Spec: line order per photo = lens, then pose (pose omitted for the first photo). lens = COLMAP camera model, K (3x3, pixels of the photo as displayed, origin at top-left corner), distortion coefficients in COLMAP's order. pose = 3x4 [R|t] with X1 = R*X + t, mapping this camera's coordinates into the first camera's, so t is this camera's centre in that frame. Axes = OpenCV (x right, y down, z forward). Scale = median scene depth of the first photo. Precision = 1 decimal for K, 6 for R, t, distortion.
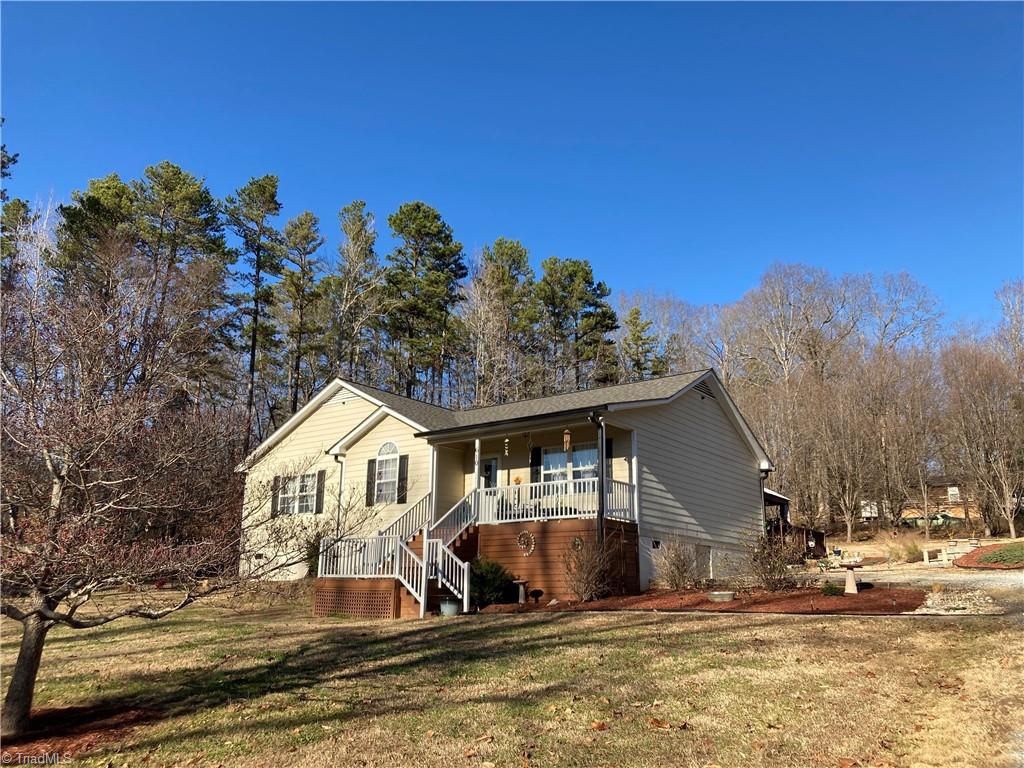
lens RADIAL K [[866.7, 0, 512.0], [0, 866.7, 384.0], [0, 0, 1]] dist [0.063159, -0.003980]
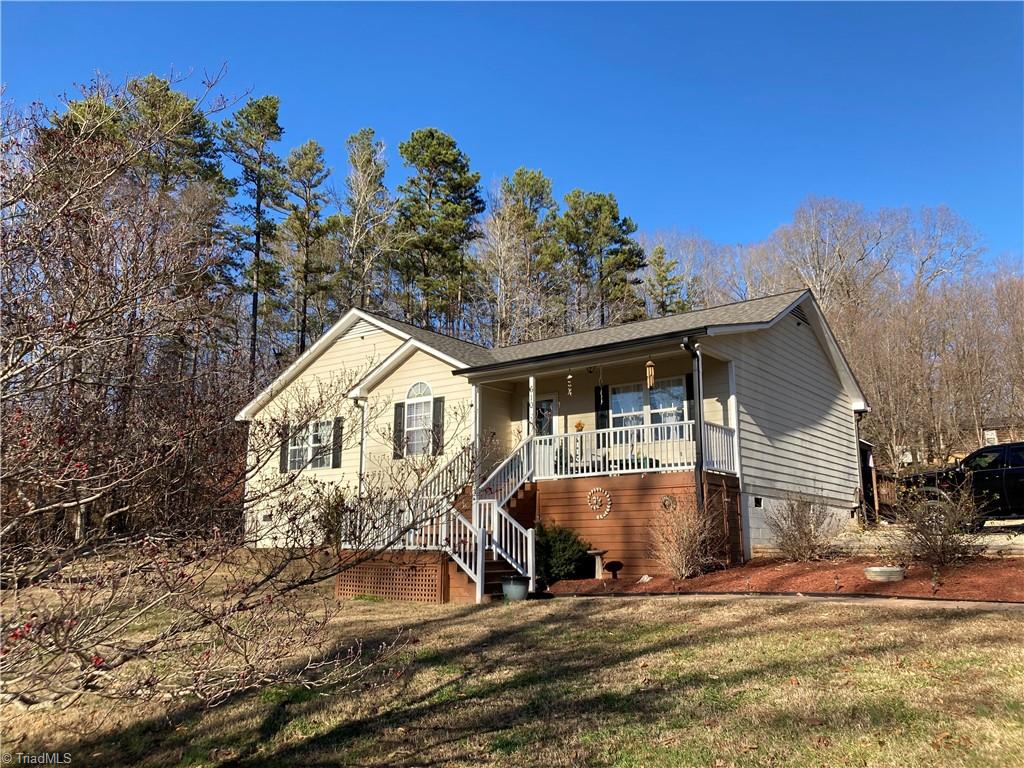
lens RADIAL K [[828.2, 0, 512.0], [0, 828.2, 384.0], [0, 0, 1]] dist [0.031378, -0.050514]
pose [[0.999933, -0.010068, 0.005675, -0.052033], [0.009755, 0.998561, 0.052732, 0.024979], [-0.006198, -0.052673, 0.998593, 0.187511]]
